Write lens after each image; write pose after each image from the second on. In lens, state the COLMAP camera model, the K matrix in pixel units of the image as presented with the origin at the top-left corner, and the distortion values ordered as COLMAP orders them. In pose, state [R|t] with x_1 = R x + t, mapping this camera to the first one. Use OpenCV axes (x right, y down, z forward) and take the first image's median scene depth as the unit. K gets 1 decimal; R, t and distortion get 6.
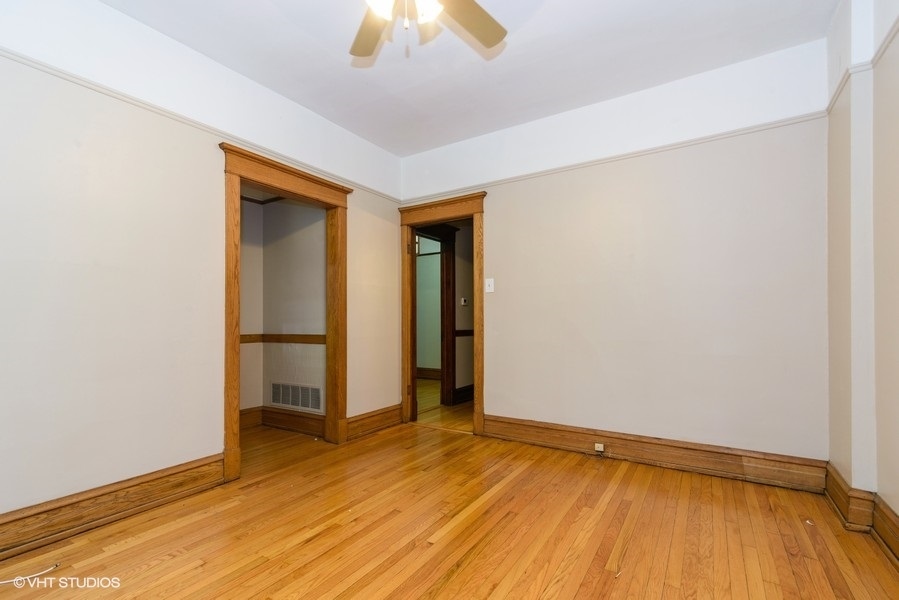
lens RADIAL K [[407.6, 0, 448.5], [0, 407.6, 318.4], [0, 0, 1]] dist [0.016221, -0.000122]
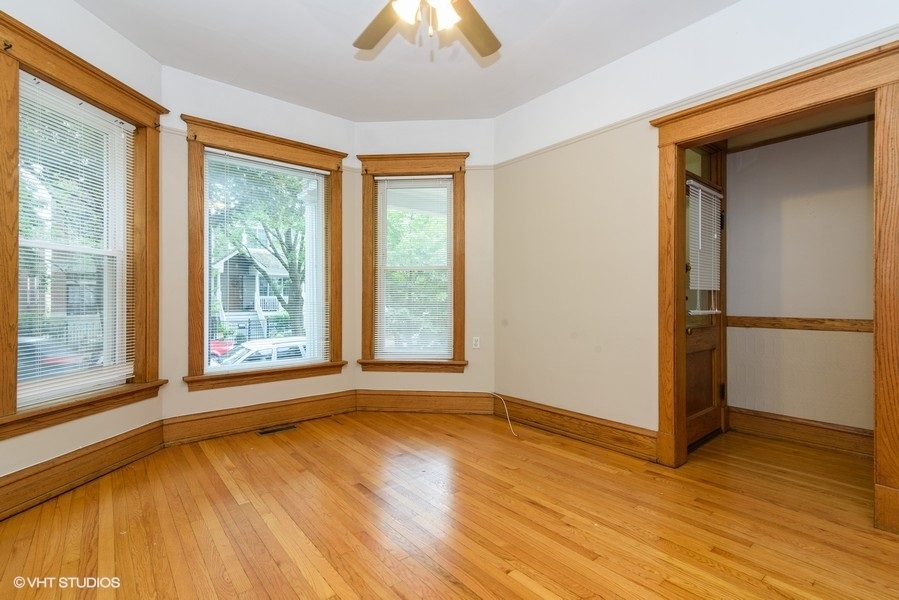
lens RADIAL K [[417.9, 0, 449.5], [0, 417.9, 300.0], [0, 0, 1]] dist [0.014266, -0.000394]
pose [[-0.302432, -0.000971, -0.953170, 0.613658], [-0.001746, 0.999998, -0.000464, 0.010437], [0.953169, 0.001524, -0.302433, 0.891765]]
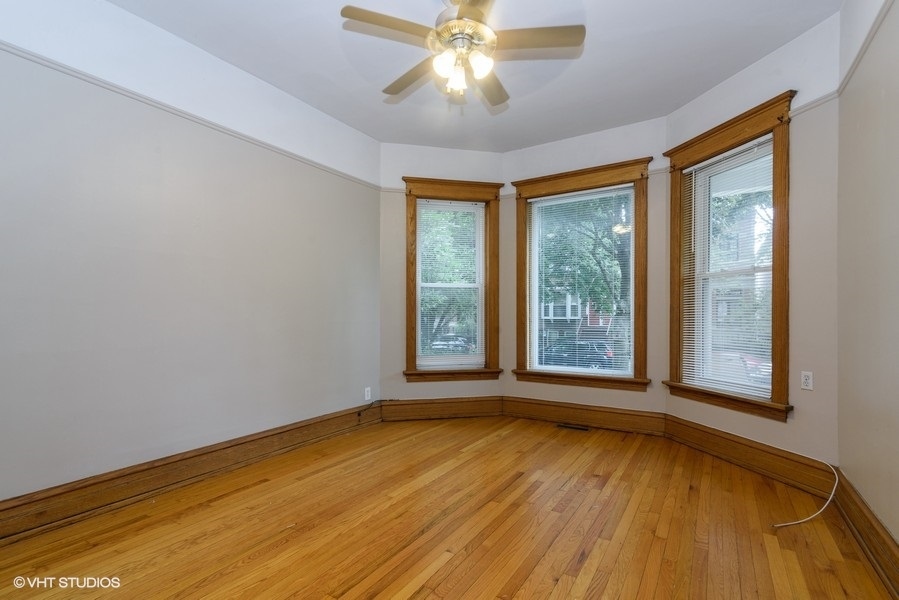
lens RADIAL K [[432.2, 0, 447.7], [0, 432.2, 319.9], [0, 0, 1]] dist [0.034740, -0.000198]
pose [[-0.999811, -0.000323, -0.019440, -0.017143], [-0.000553, 0.999930, 0.011860, 0.012133], [0.019435, 0.011868, -0.999741, 1.549407]]
